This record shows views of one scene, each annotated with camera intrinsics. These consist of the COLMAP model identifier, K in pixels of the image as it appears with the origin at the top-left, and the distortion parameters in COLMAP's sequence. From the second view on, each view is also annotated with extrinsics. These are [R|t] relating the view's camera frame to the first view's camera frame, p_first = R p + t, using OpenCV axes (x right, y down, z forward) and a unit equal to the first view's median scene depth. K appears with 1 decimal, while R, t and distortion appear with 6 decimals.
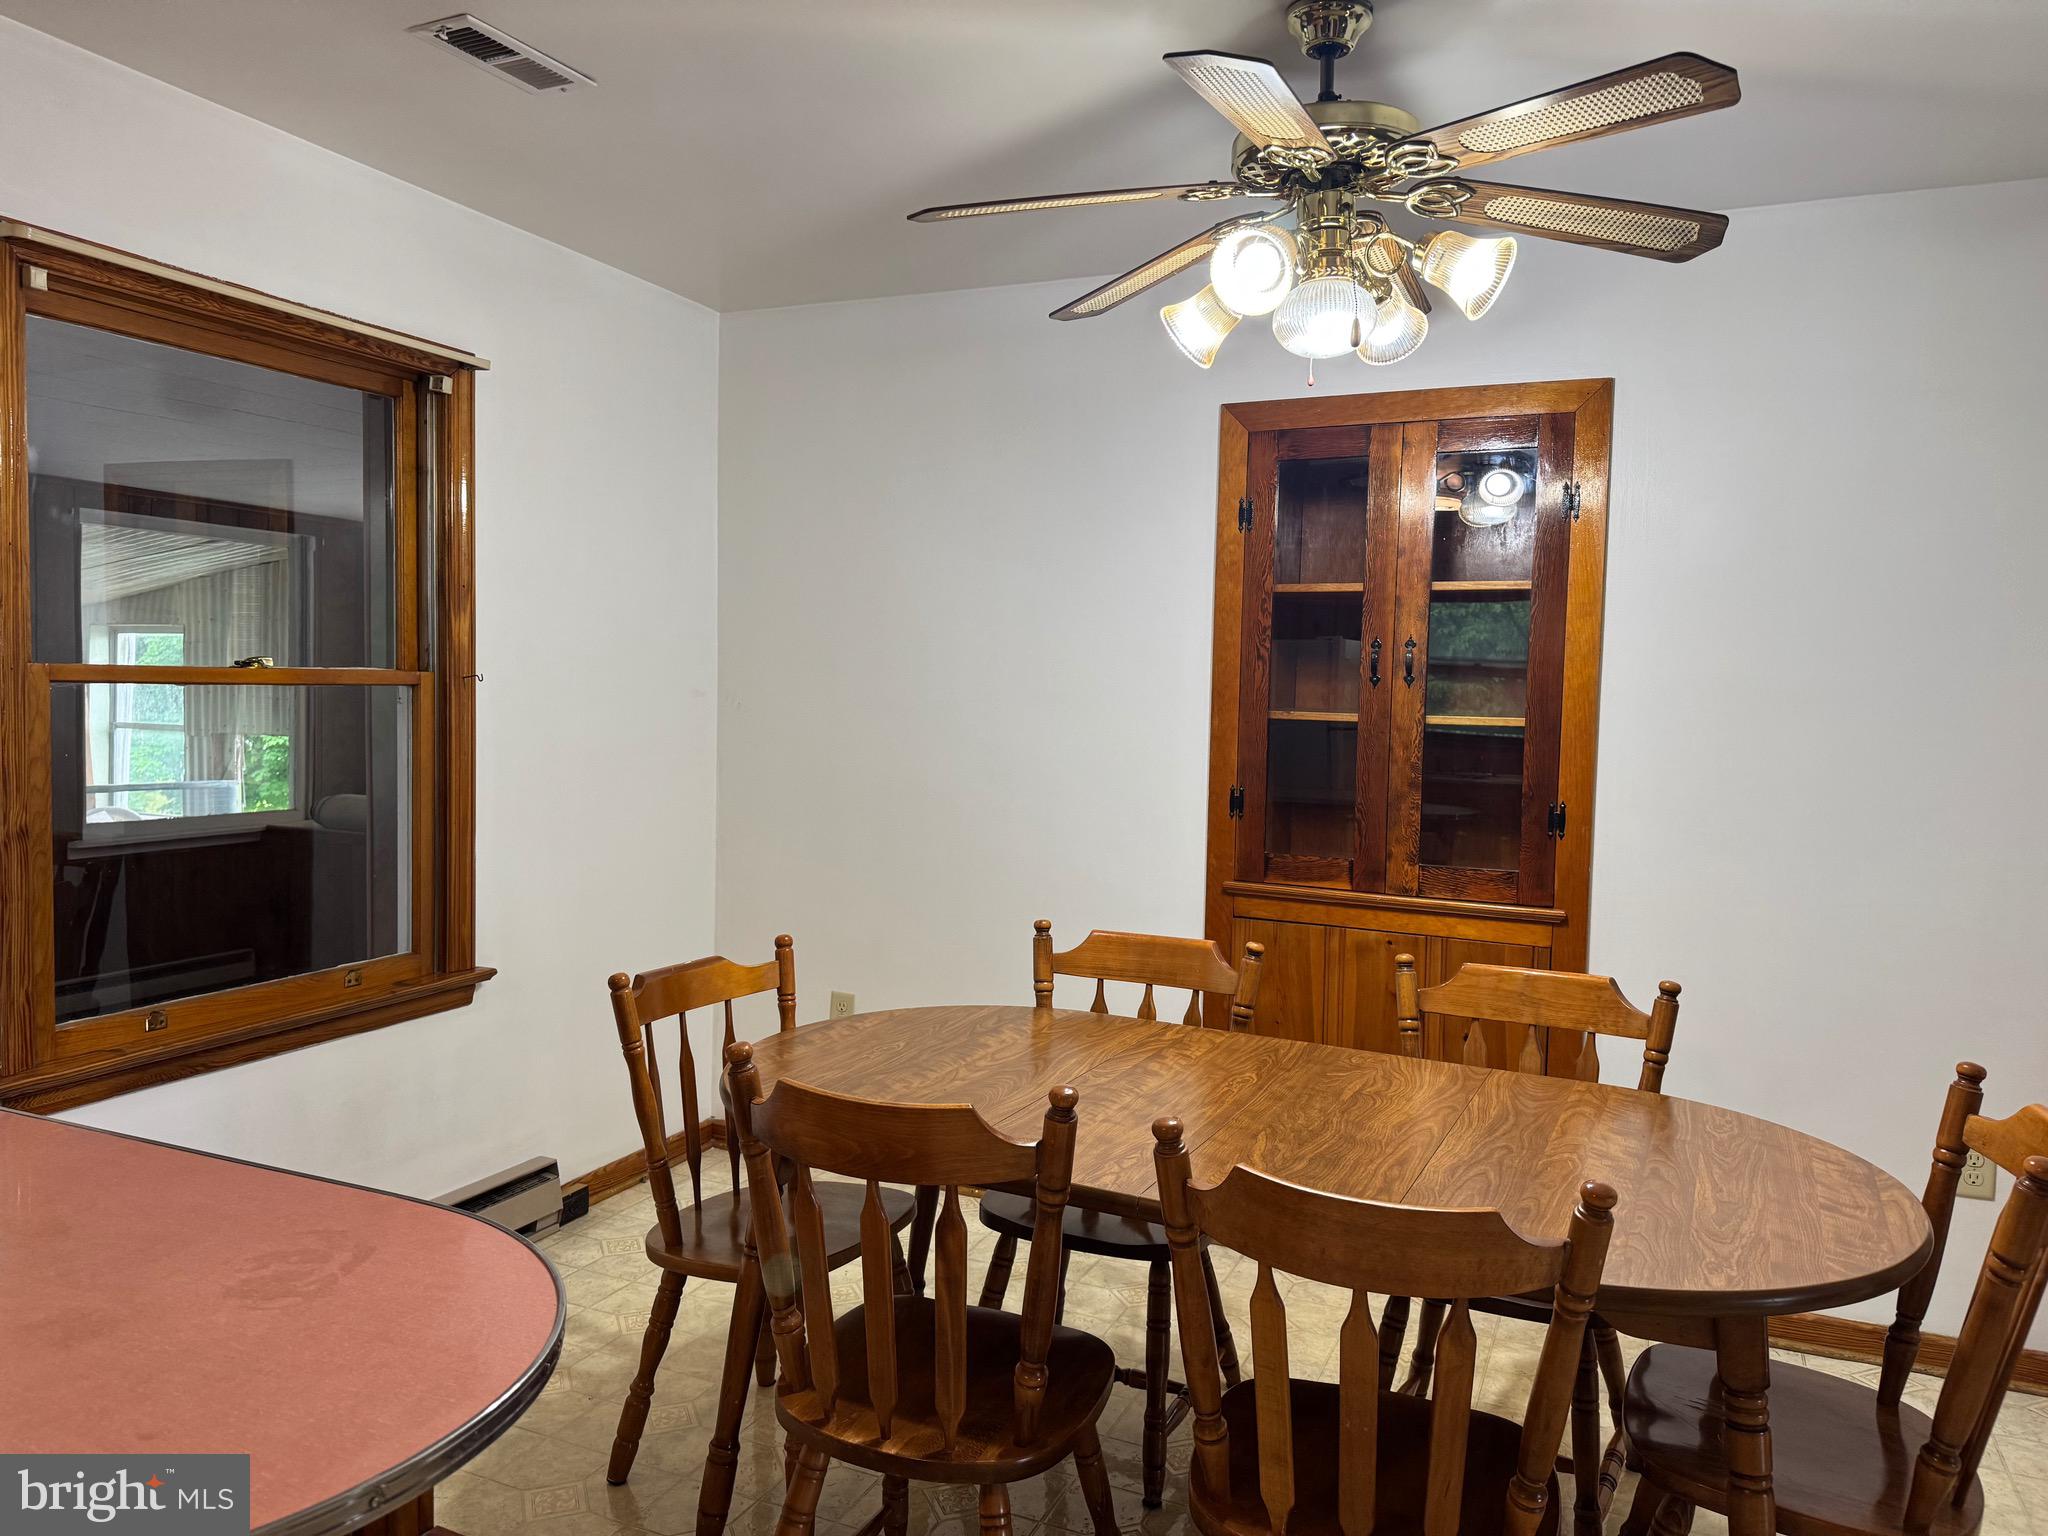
lens RADIAL K [[1409.3, 0, 912.3], [0, 1409.3, 741.2], [0, 0, 1]] dist [0.023248, -0.046052]
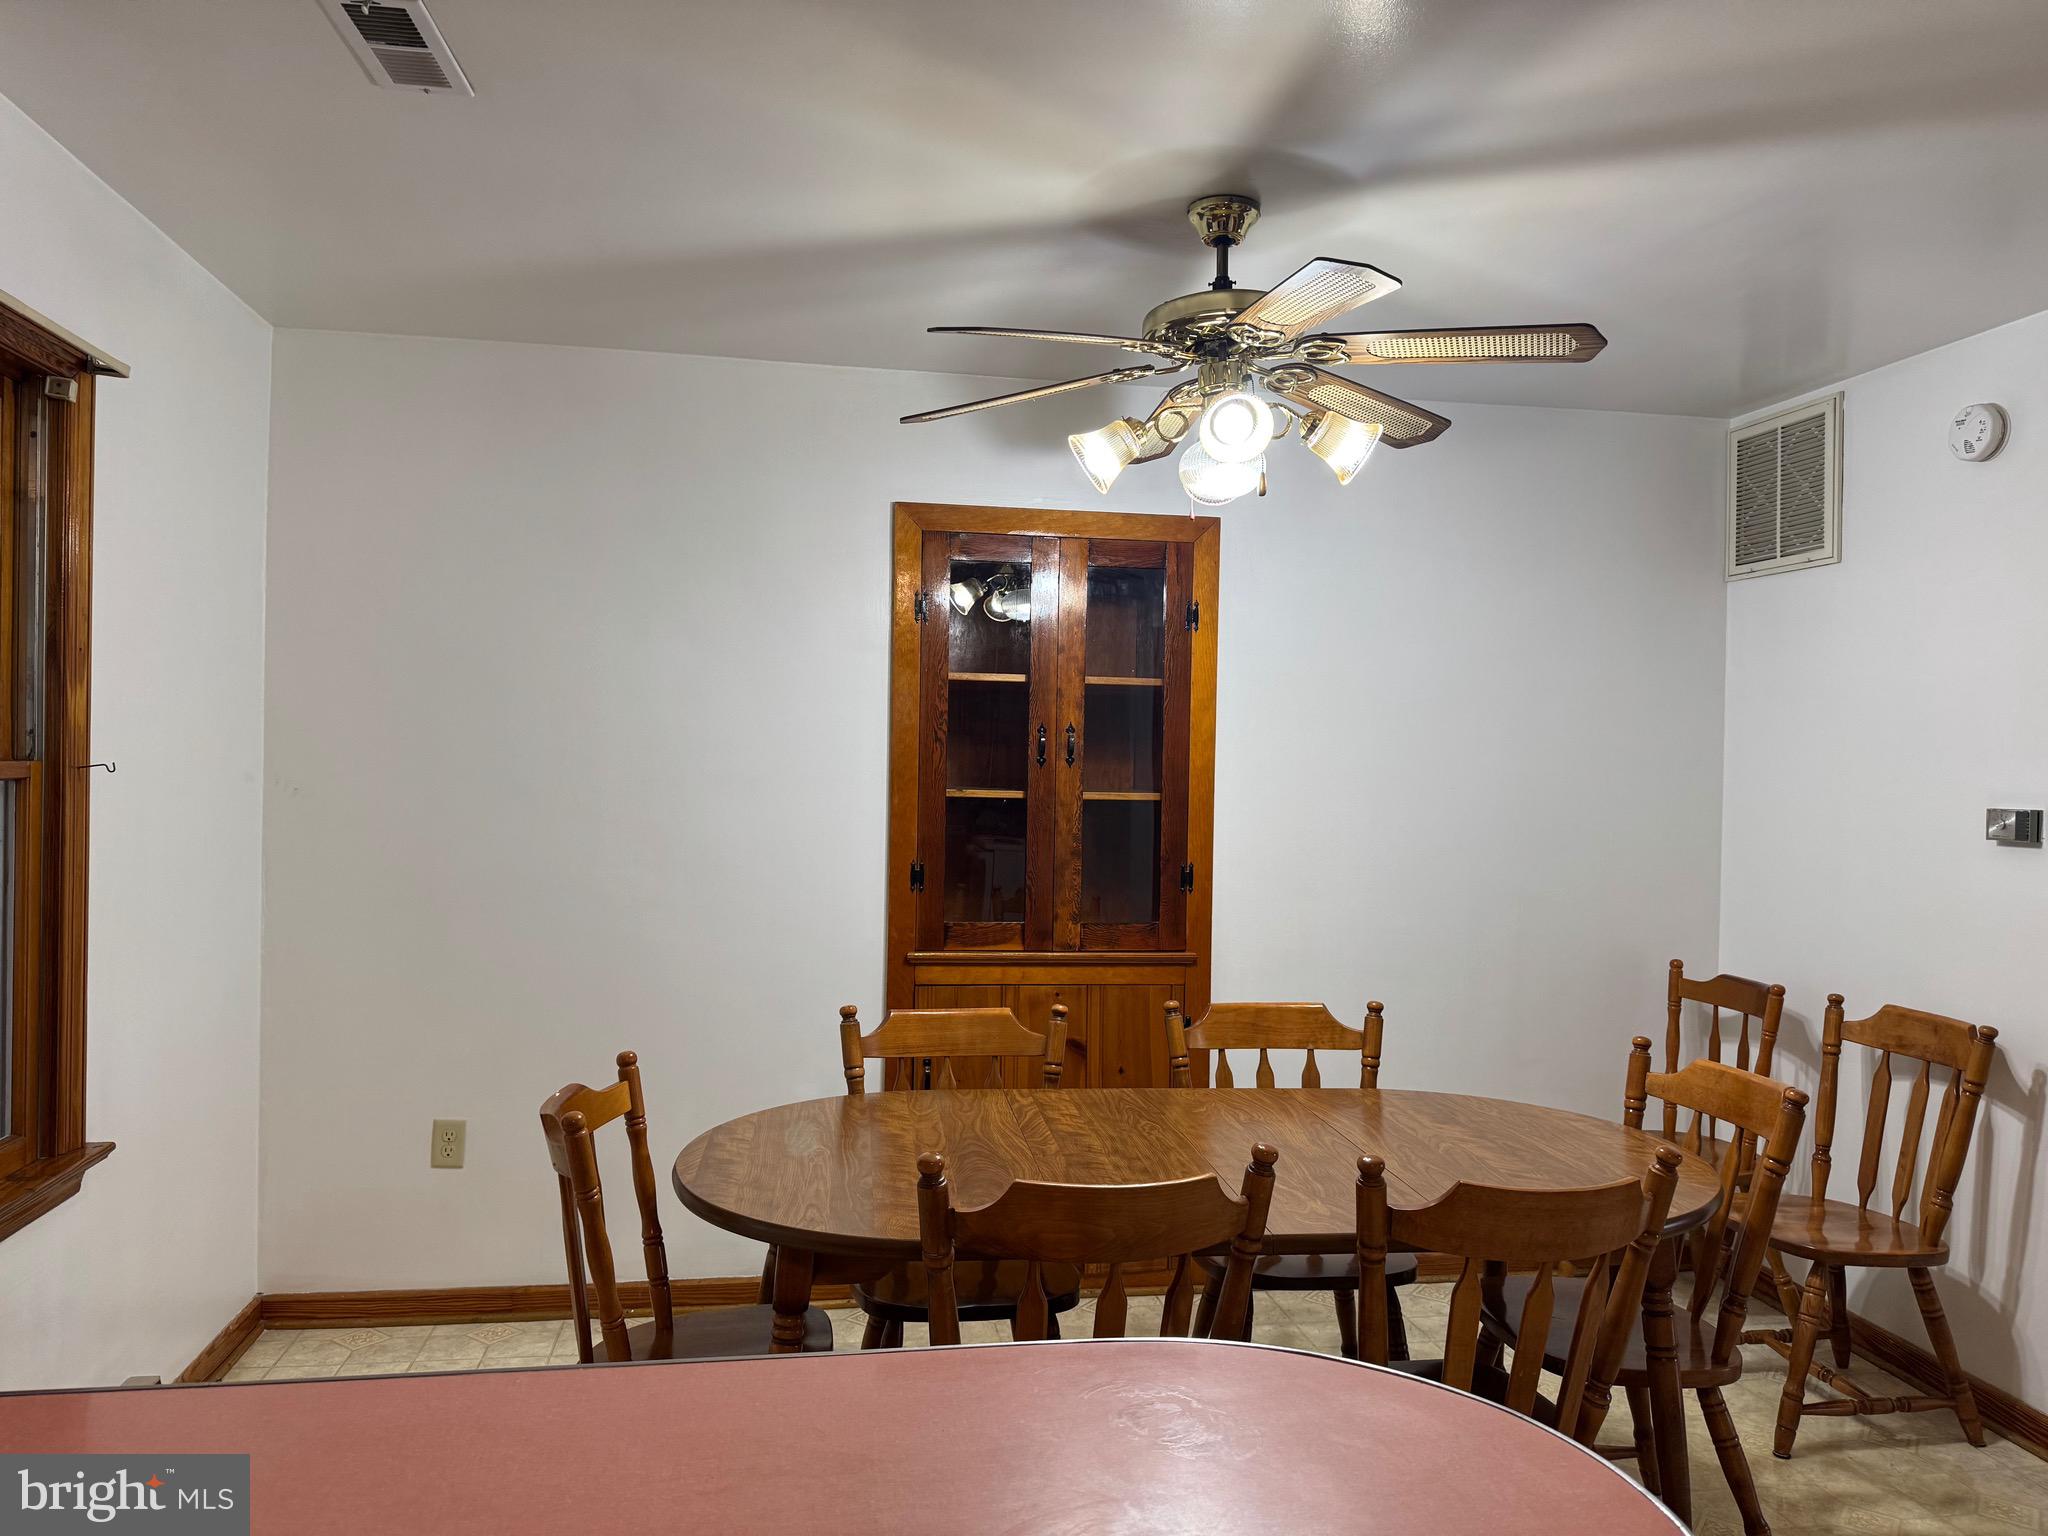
lens RADIAL K [[1409.3, 0, 1029.5], [0, 1409.3, 755.1], [0, 0, 1]] dist [0.023248, -0.046052]
pose [[0.833589, -0.004983, 0.552363, -0.312910], [0.024003, 0.999342, -0.027209, -0.018657], [-0.551864, 0.035940, 0.833159, 0.073075]]
